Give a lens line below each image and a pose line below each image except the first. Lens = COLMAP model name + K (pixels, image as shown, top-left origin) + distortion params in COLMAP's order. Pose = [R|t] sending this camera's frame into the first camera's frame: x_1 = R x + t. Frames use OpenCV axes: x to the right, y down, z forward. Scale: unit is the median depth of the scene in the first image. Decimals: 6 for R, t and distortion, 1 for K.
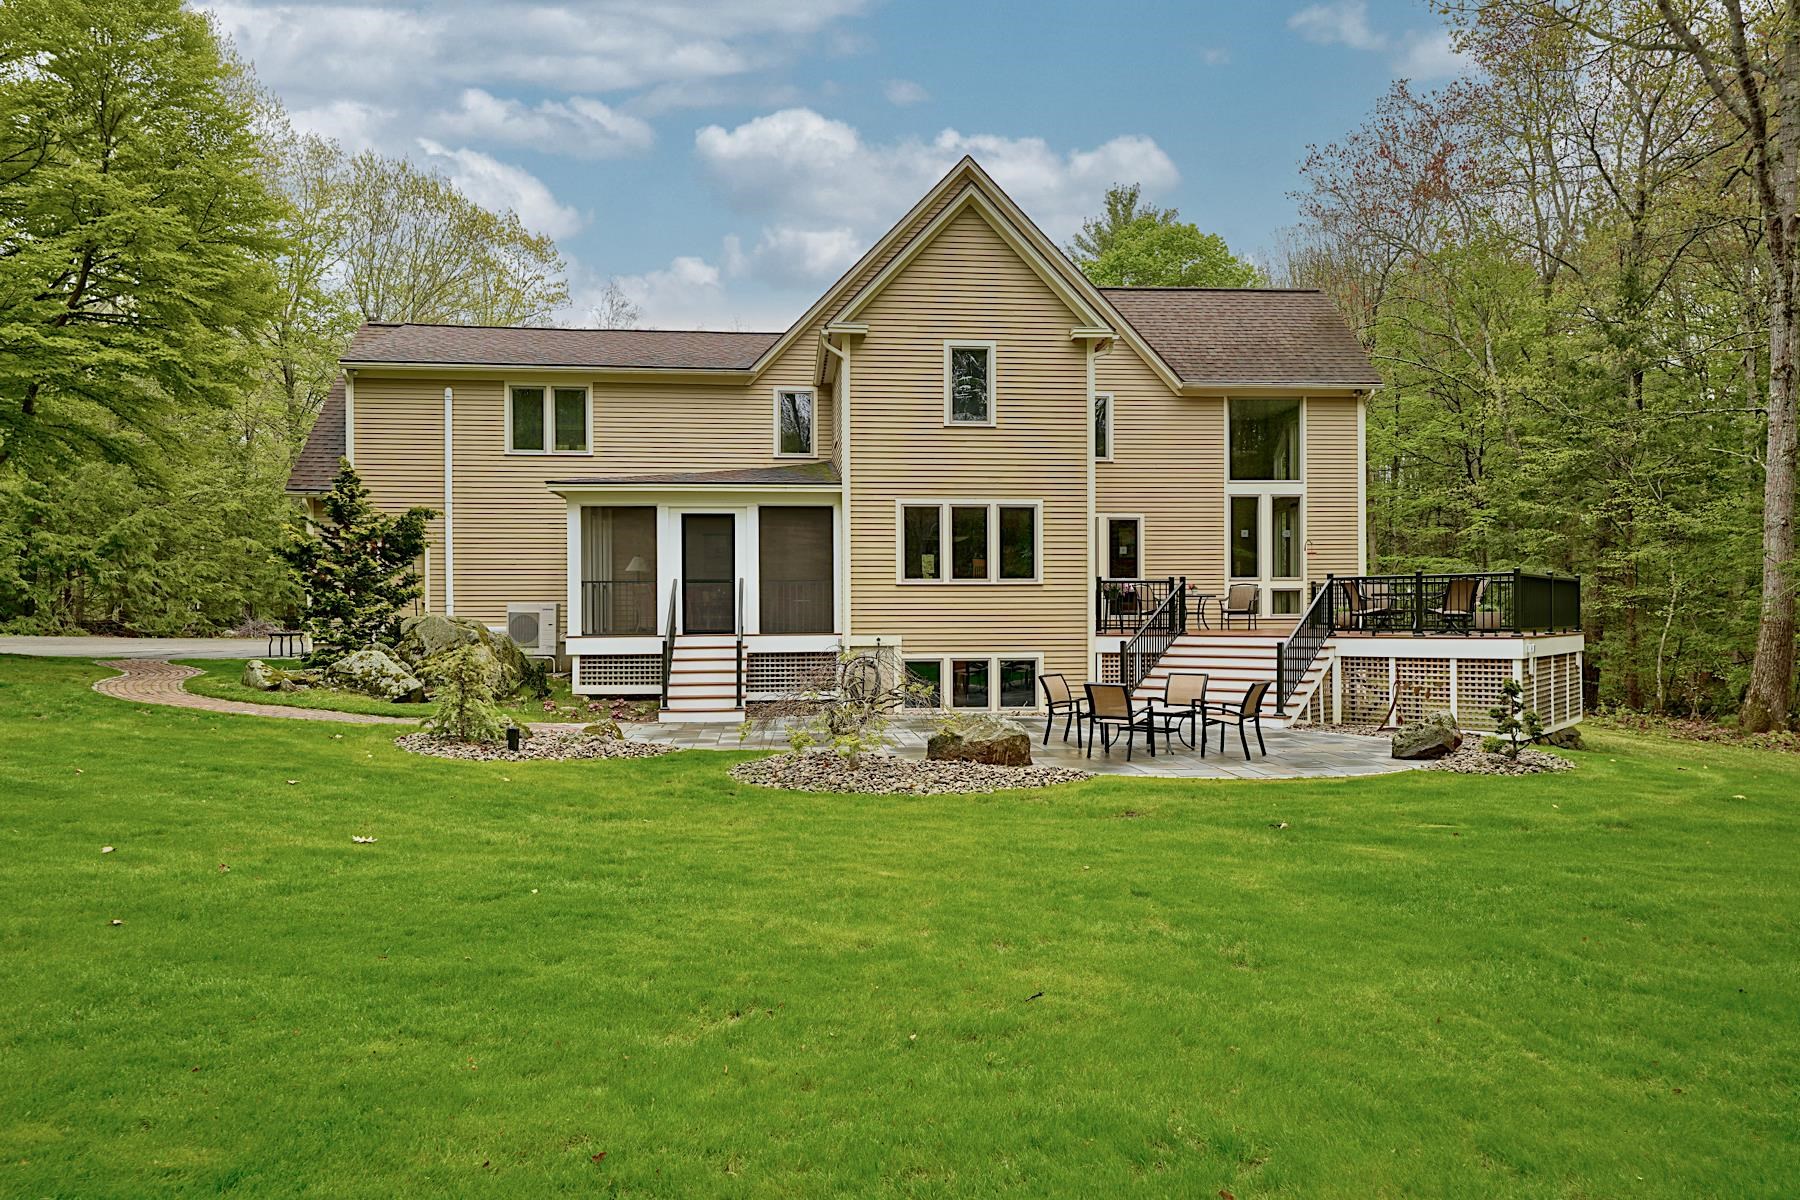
lens RADIAL K [[1160.3, 0, 900.0], [0, 1160.3, 600.0], [0, 0, 1]] dist [0.022162, -0.000523]
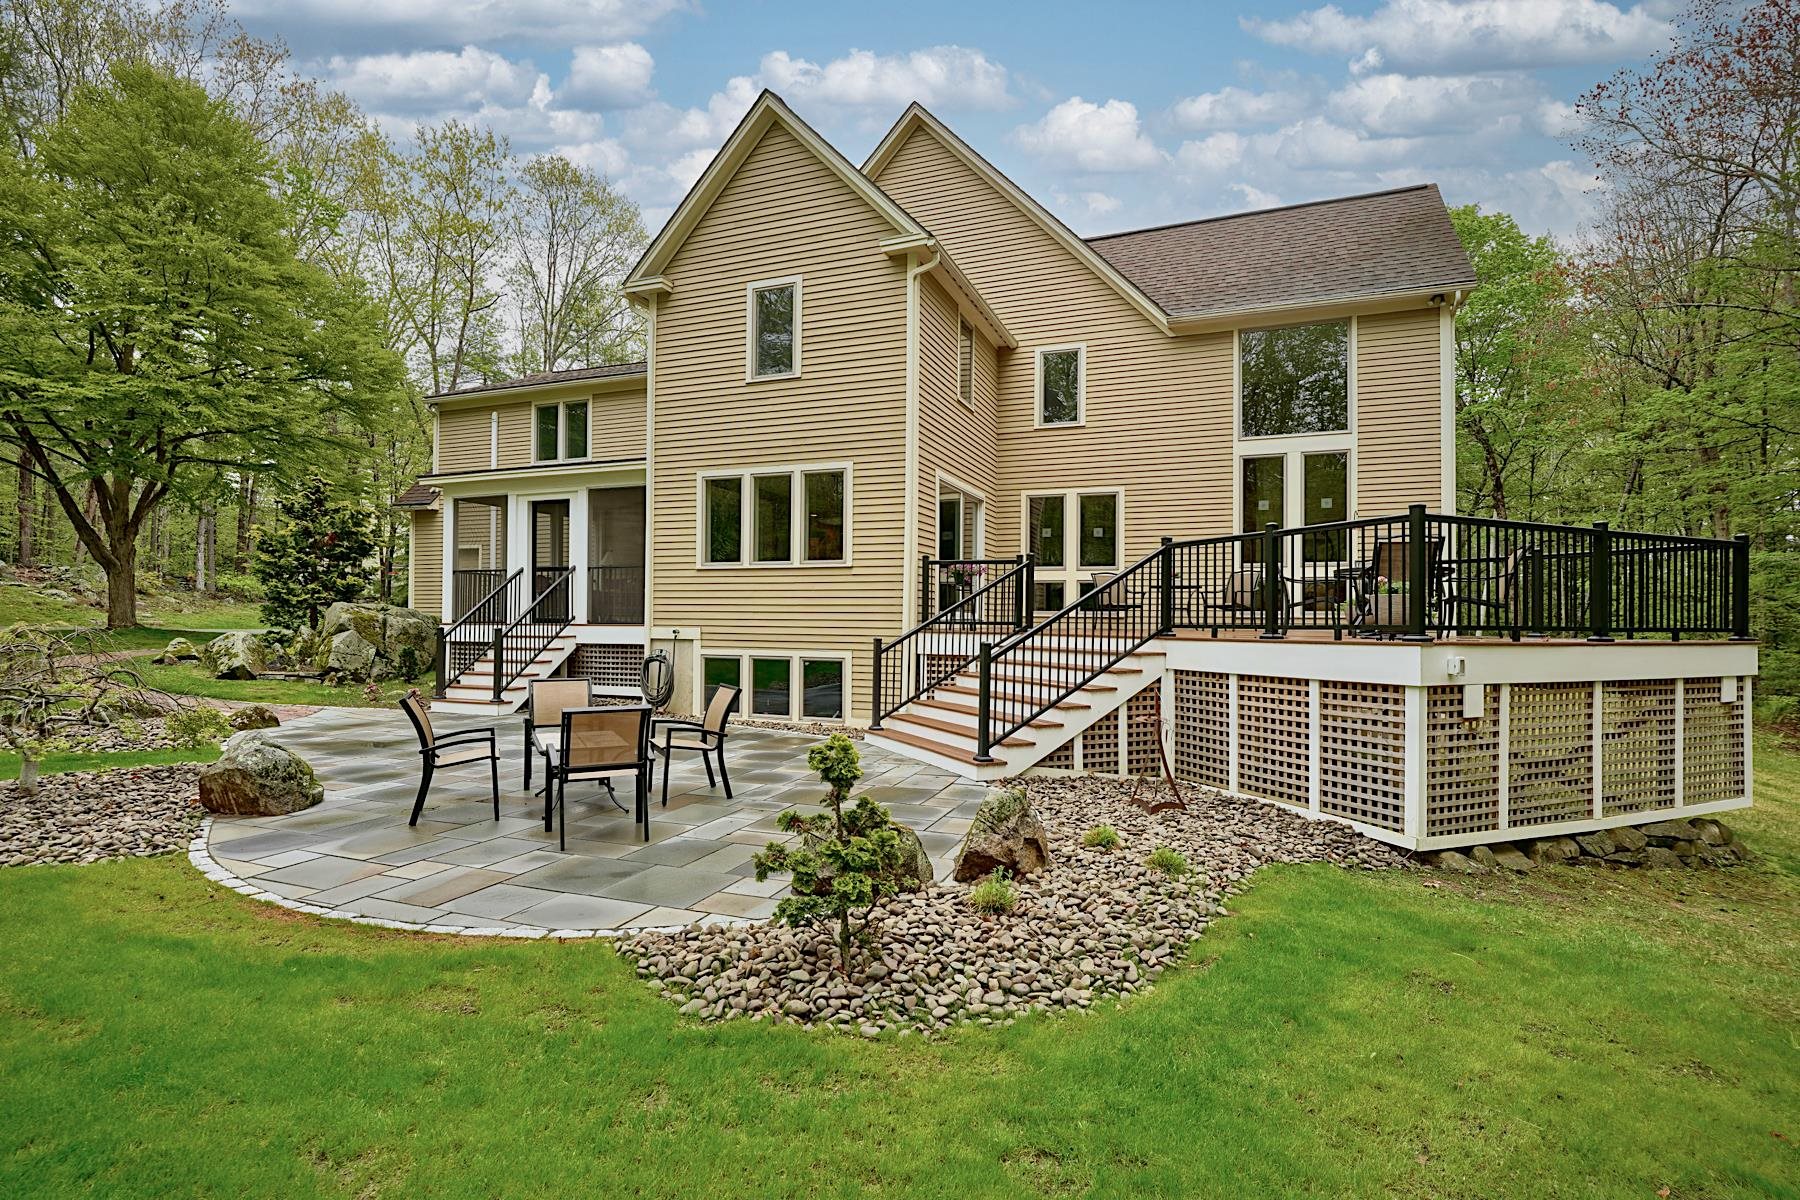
lens RADIAL K [[864.6, 0, 900.0], [0, 864.6, 600.0], [0, 0, 1]] dist [-0.000429, -0.013292]
pose [[0.890578, 0.000179, -0.454830, 0.425774], [-0.006717, 0.999896, -0.012759, 0.016894], [0.454780, 0.014418, 0.890487, 0.484643]]
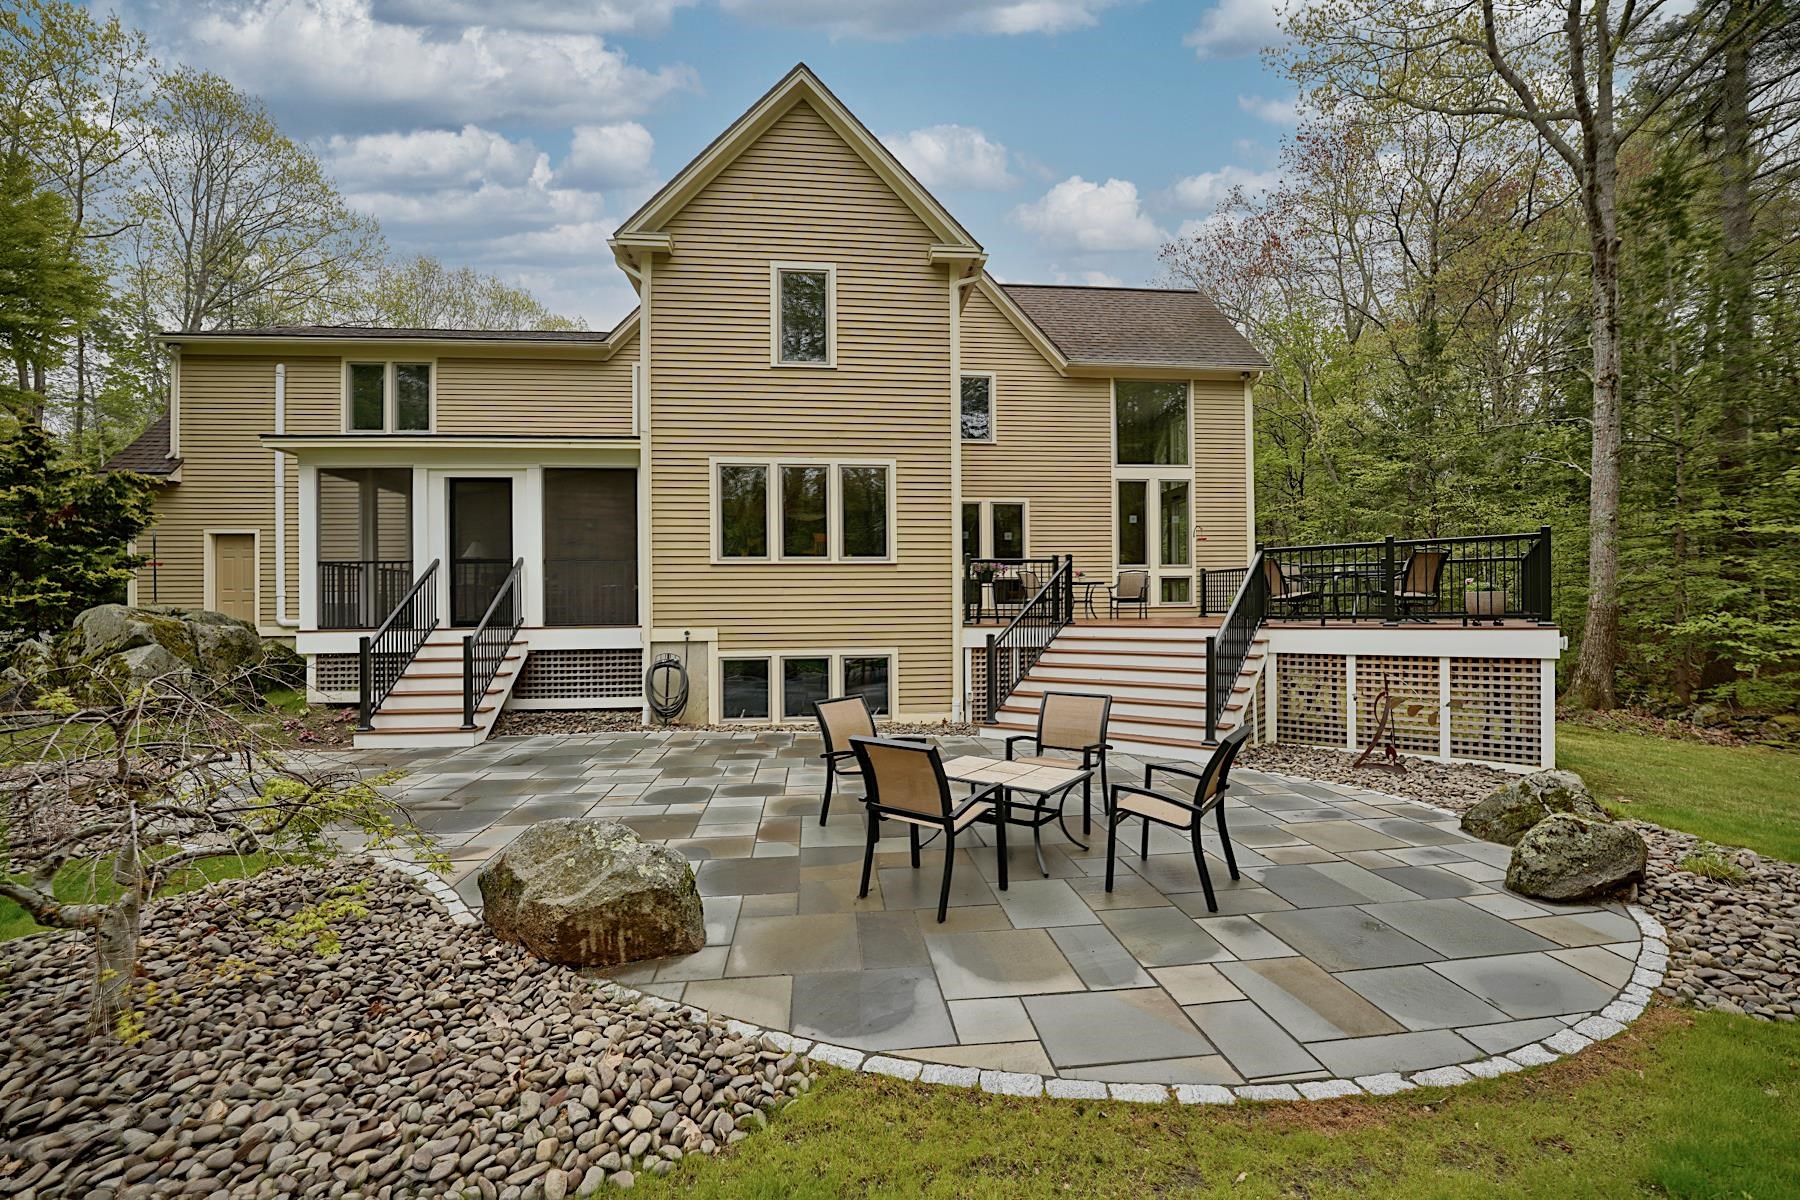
lens RADIAL K [[727.3, 0, 900.0], [0, 727.3, 600.0], [0, 0, 1]] dist [-0.023754, 0.000336]
pose [[0.999964, -0.004553, 0.007112, 0.121993], [0.004567, 0.999988, -0.001989, 0.012822], [-0.007103, 0.002021, 0.999973, 0.495004]]
